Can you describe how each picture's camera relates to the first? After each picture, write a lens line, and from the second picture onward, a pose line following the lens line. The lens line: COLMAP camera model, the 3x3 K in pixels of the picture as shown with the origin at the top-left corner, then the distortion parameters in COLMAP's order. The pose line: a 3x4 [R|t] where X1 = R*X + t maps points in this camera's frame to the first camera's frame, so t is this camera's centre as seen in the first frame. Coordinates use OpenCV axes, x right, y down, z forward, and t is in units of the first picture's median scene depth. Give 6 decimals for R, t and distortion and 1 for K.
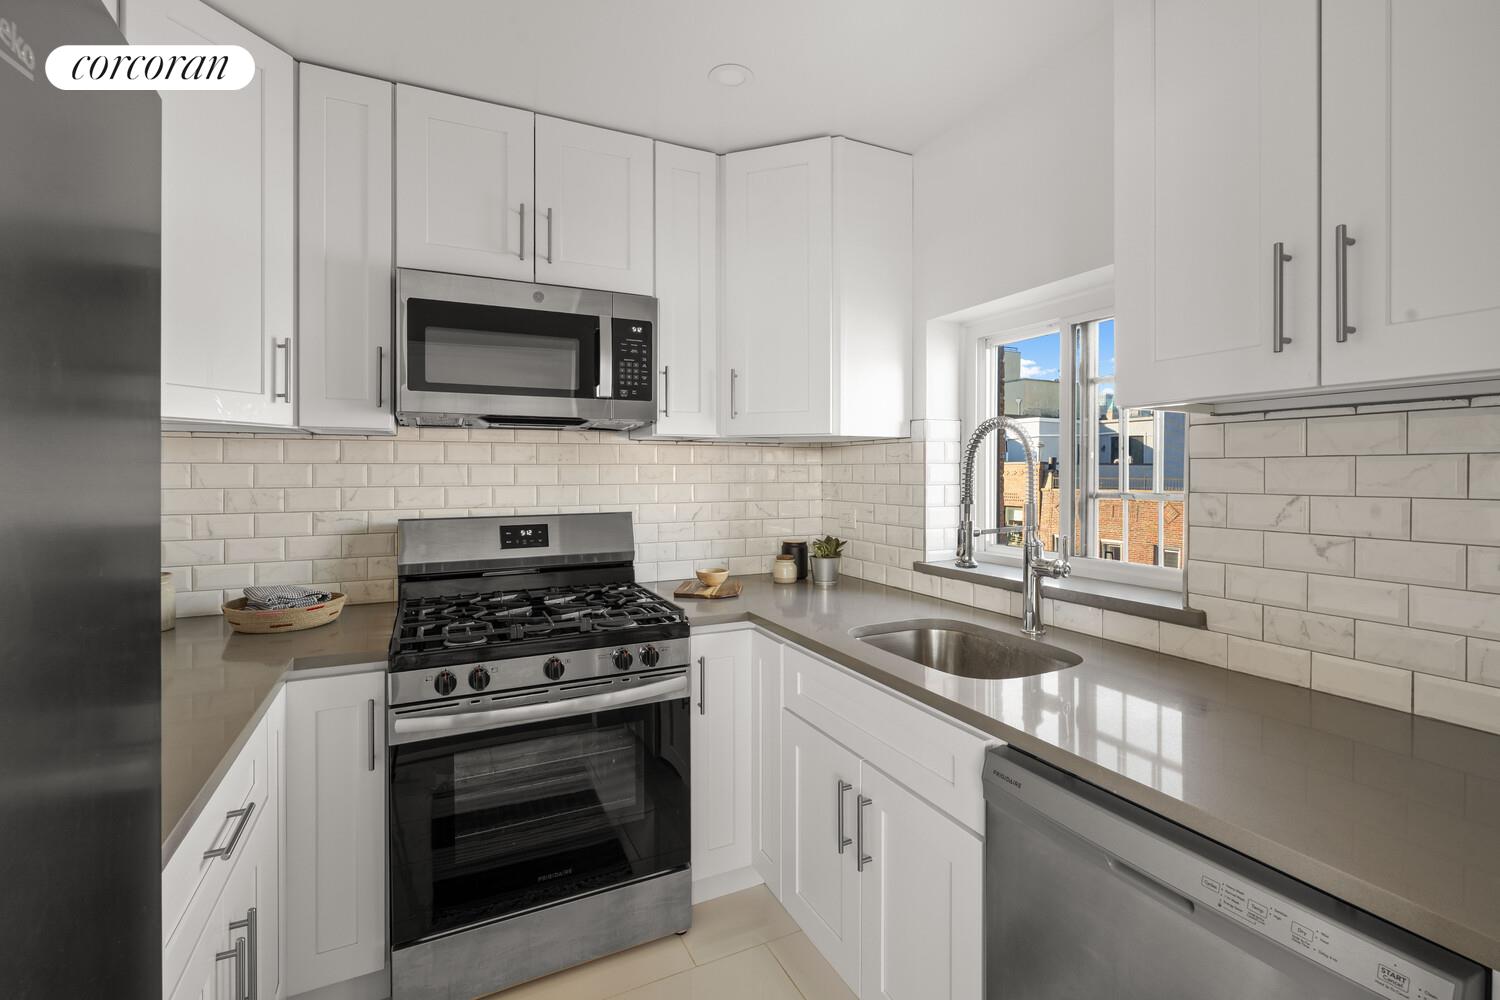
lens RADIAL K [[678.1, 0, 751.7], [0, 678.1, 470.6], [0, 0, 1]] dist [-0.002004, 0.000287]
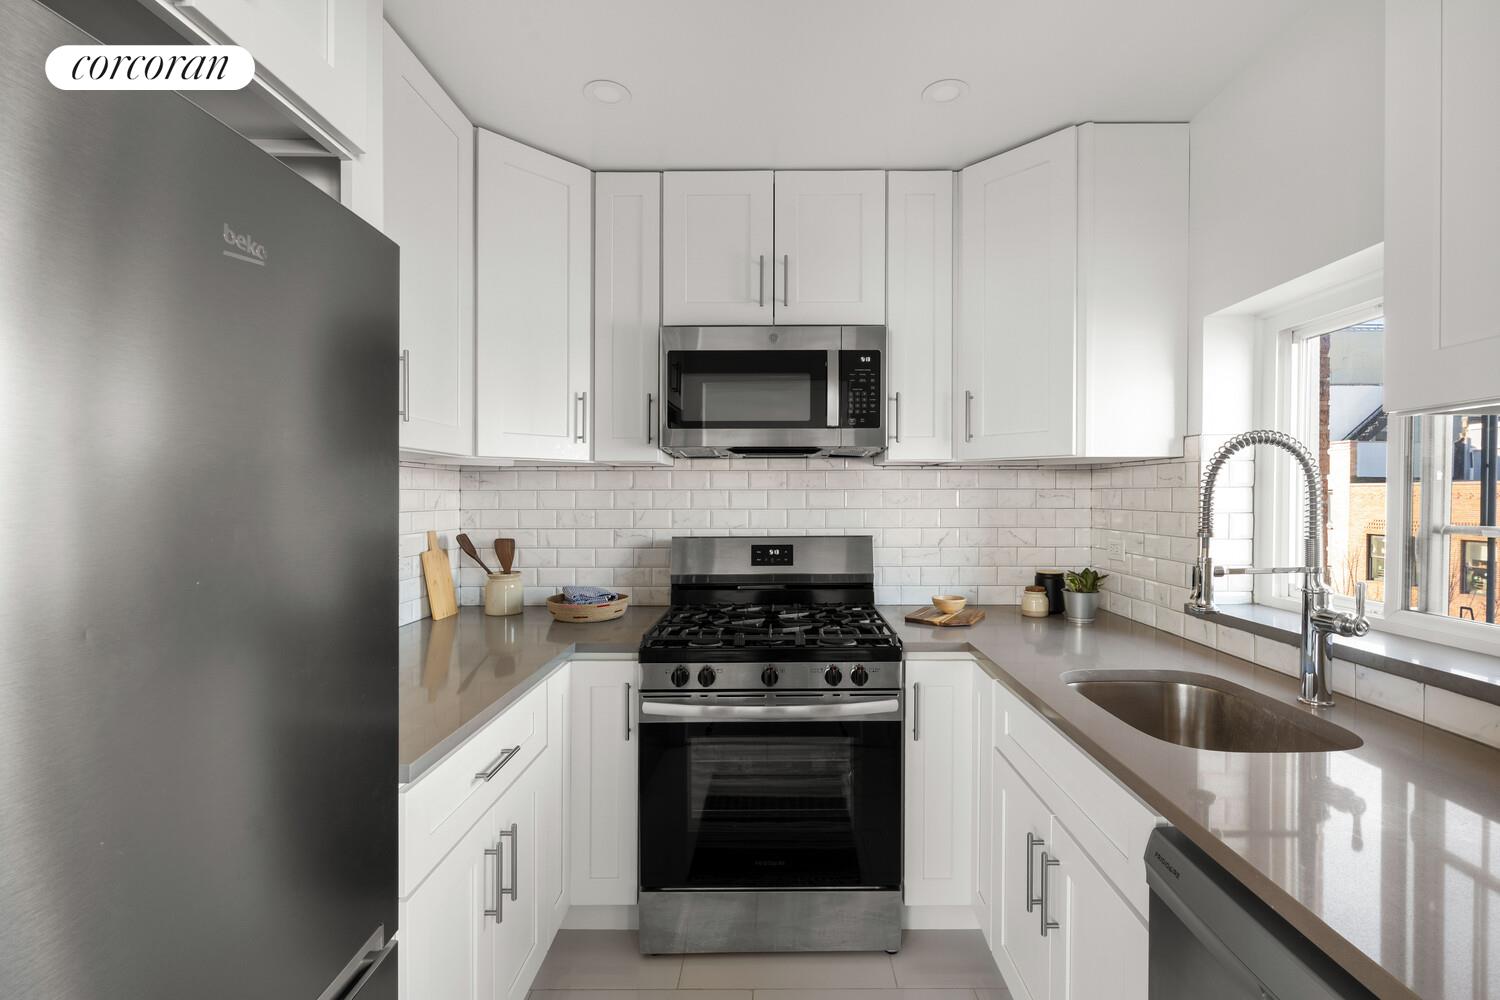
lens RADIAL K [[665.2, 0, 754.0], [0, 665.2, 496.2], [0, 0, 1]] dist [-0.002306, -0.000165]
pose [[0.895902, -0.000028, -0.444252, 0.130884], [0.001160, 0.999997, 0.002276, -0.002045], [0.444250, -0.002554, 0.895899, 0.017055]]
